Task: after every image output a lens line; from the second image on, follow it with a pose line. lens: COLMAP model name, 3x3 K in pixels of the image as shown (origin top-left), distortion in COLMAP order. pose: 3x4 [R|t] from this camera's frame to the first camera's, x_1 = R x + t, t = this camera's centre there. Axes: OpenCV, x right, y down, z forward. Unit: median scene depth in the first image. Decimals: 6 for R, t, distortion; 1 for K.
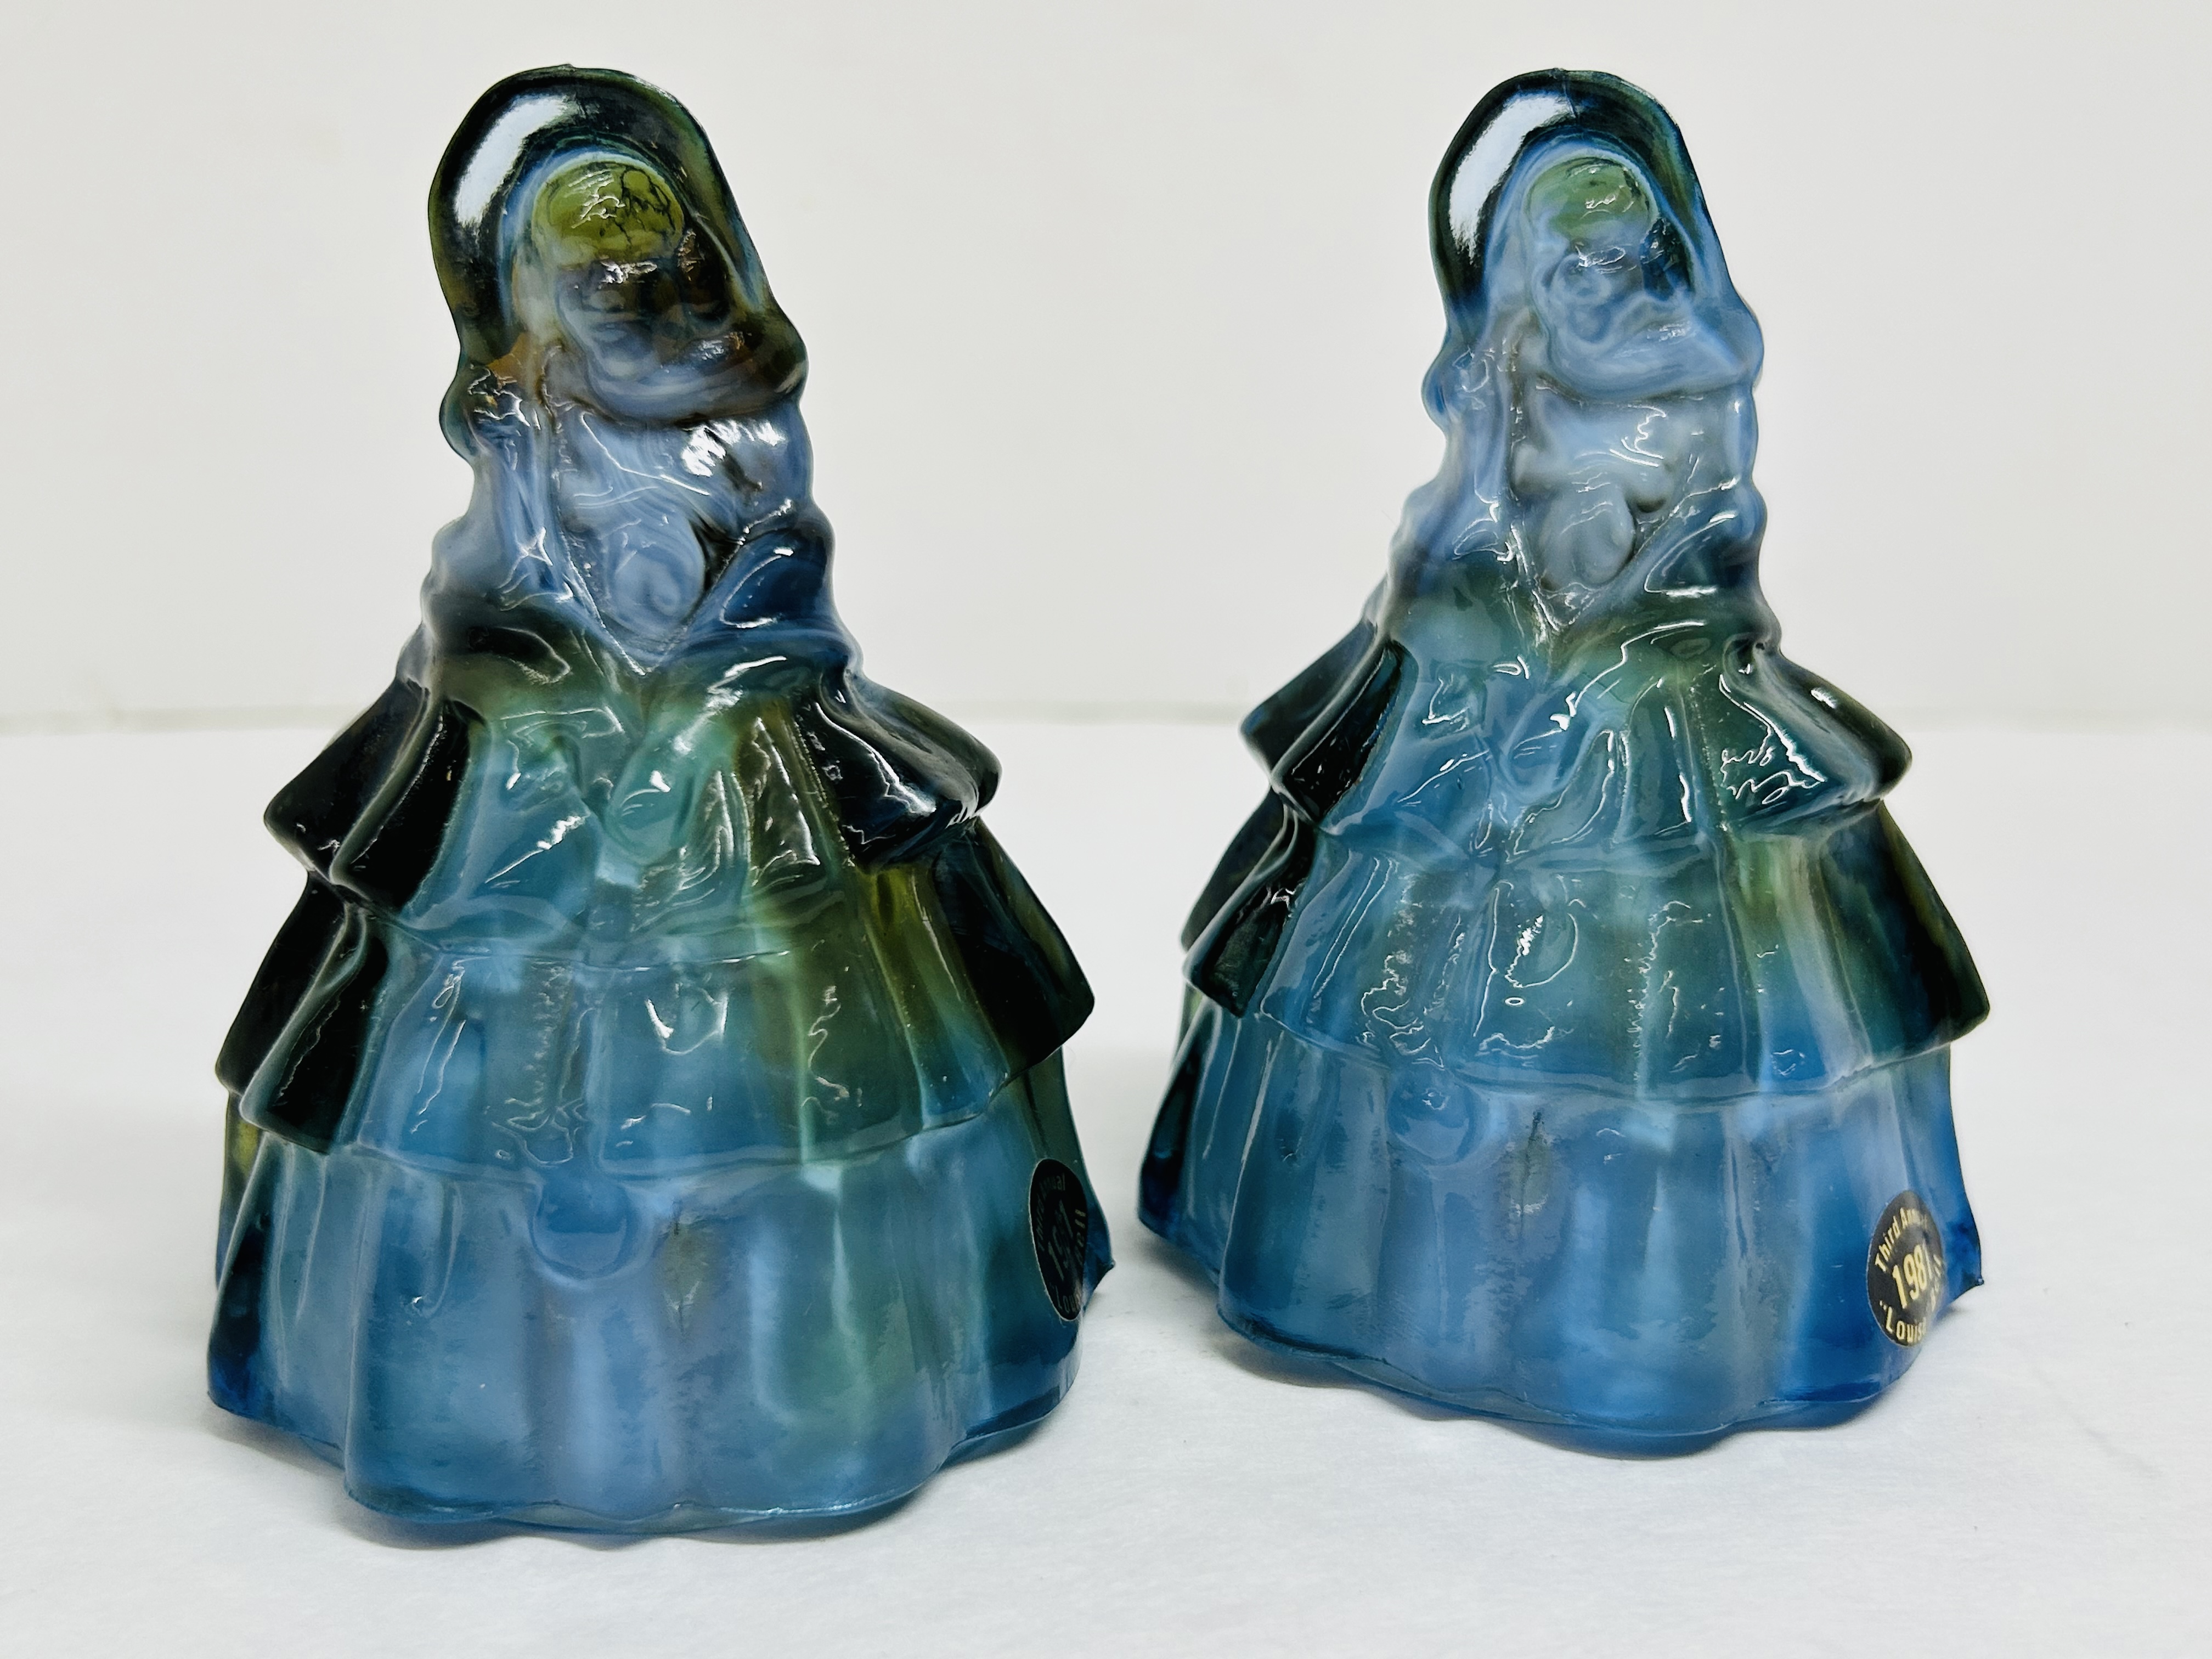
lens RADIAL K [[2511.0, 0, 1153.5], [0, 2511.0, 873.7], [0, 0, 1]] dist [0.115113, -0.510207]
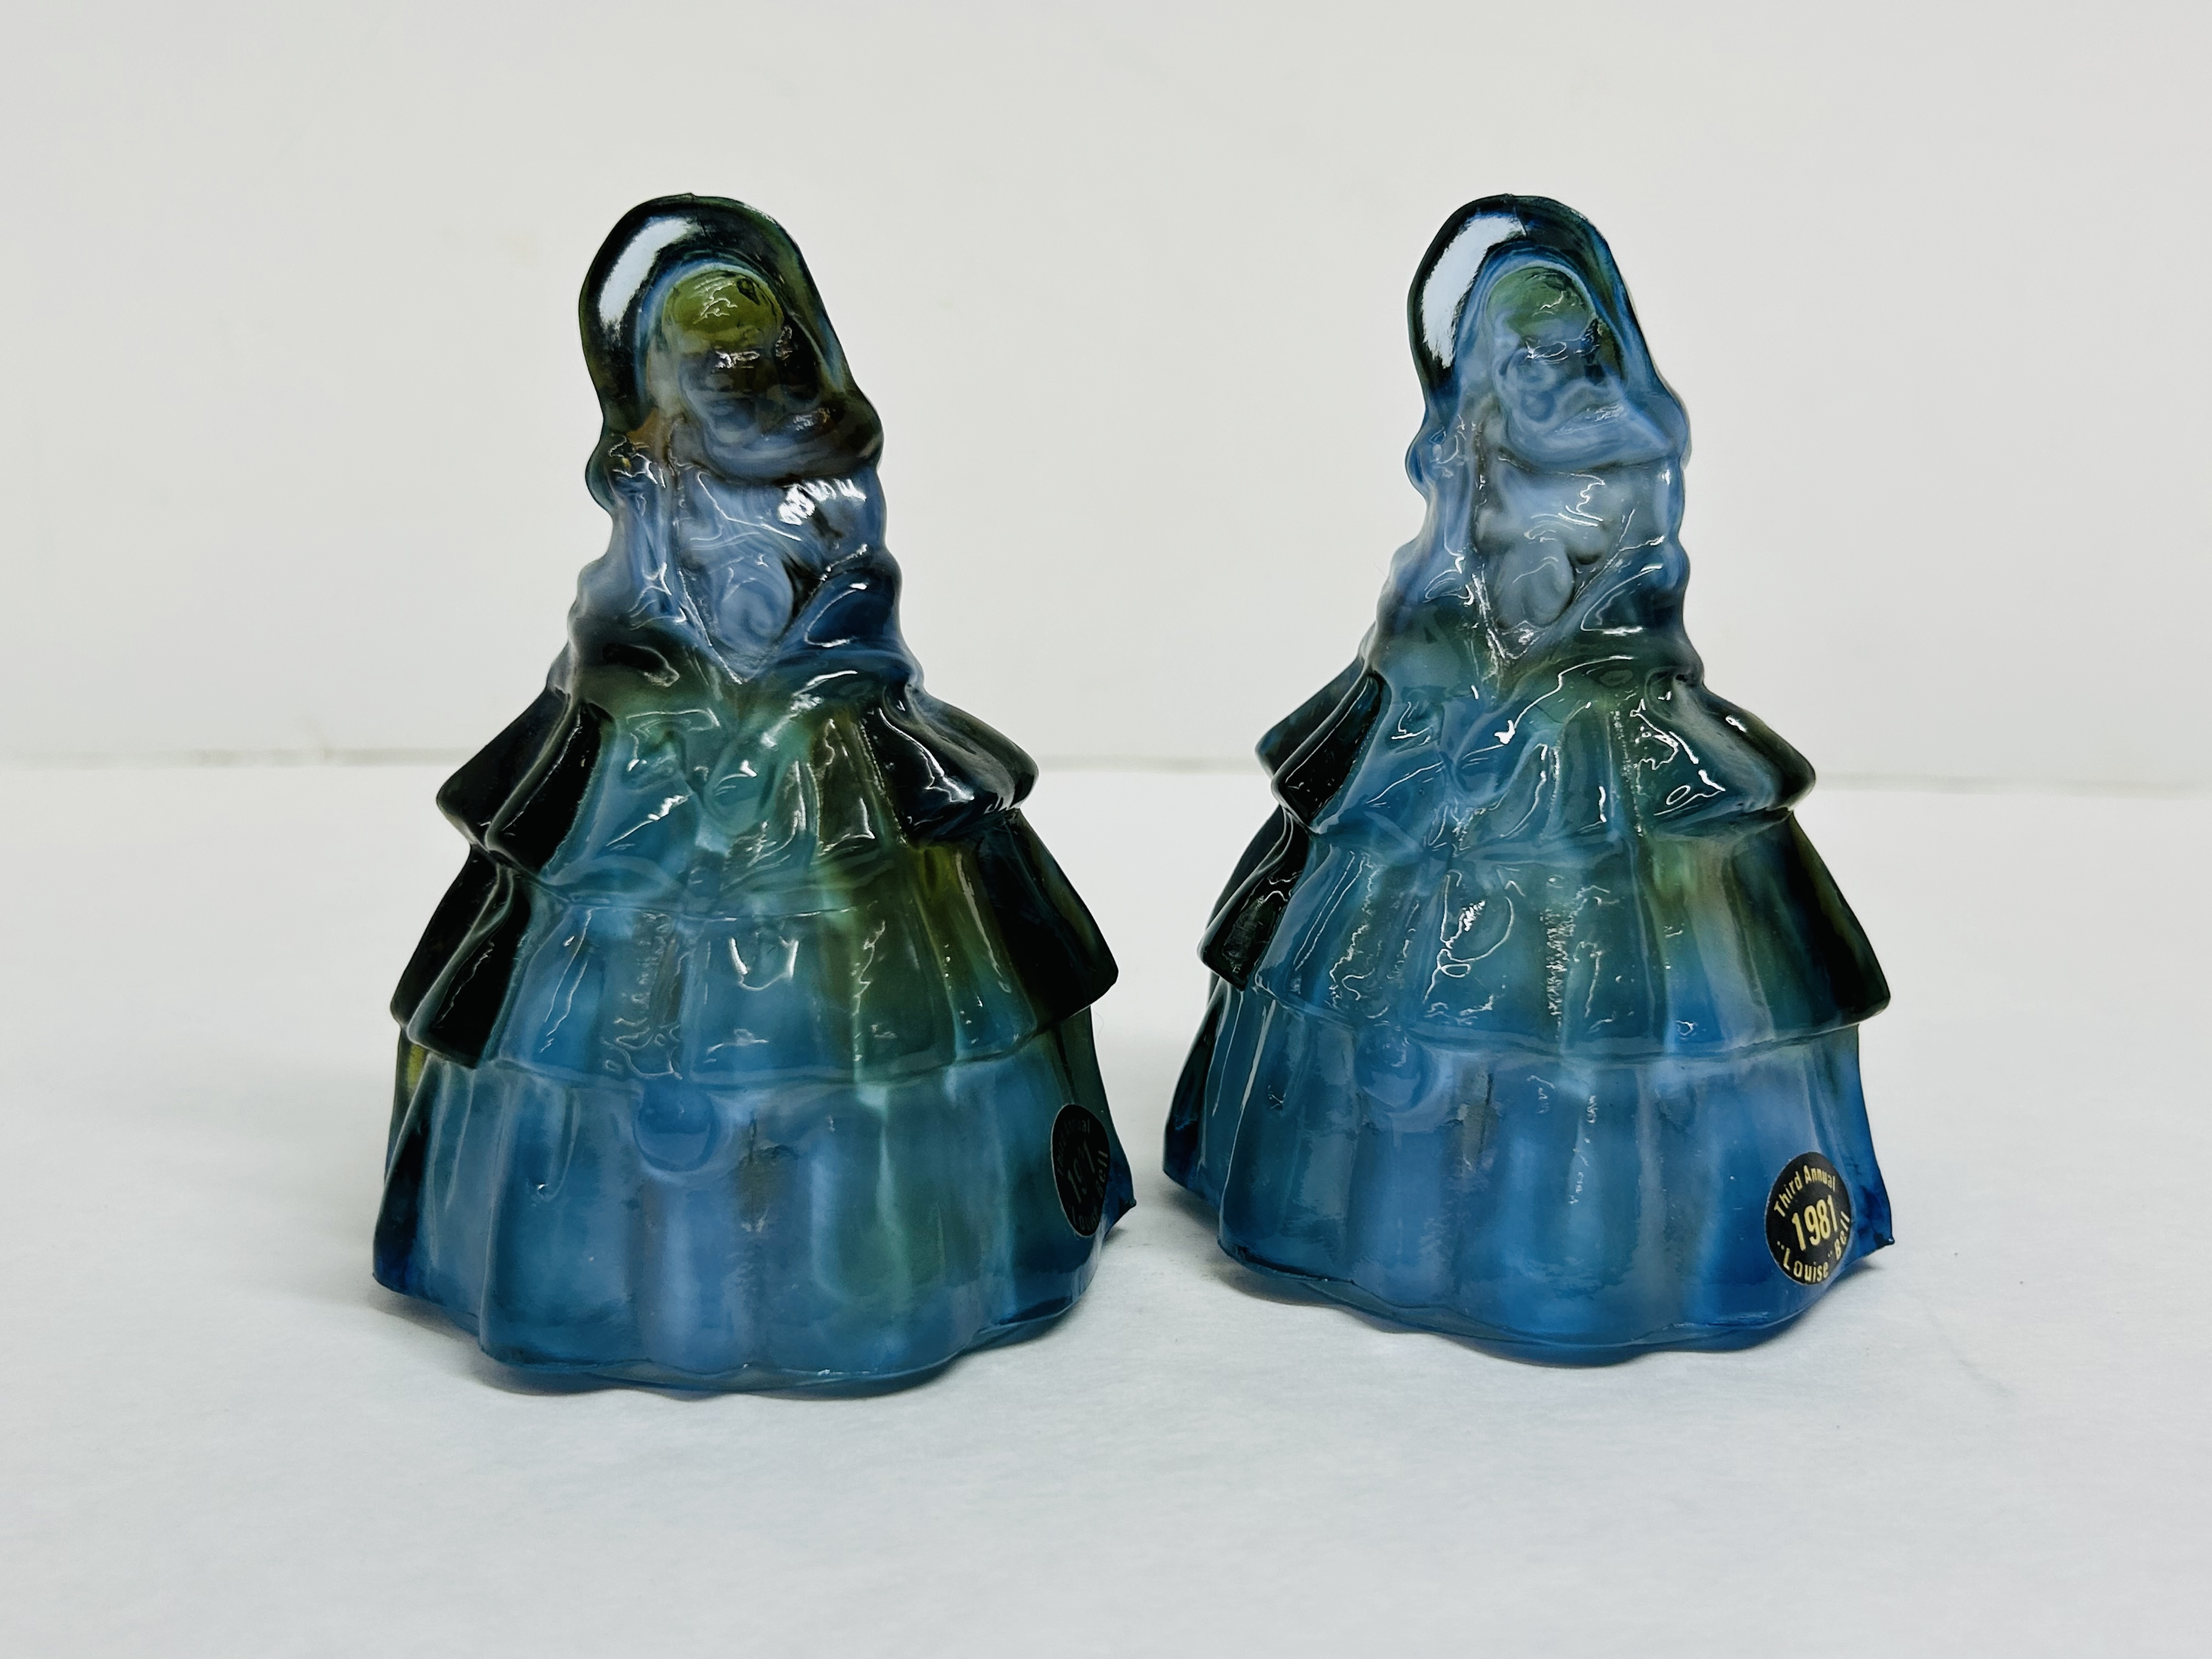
lens RADIAL K [[2403.7, 0, 1106.0], [0, 2403.7, 829.5], [0, 0, 1]] dist [0.198965, -0.988903]
pose [[0.996621, 0.019828, -0.079705, 0.068467], [-0.023442, 0.998727, -0.044664, 0.039136], [0.078718, 0.046381, 0.995817, -0.151521]]
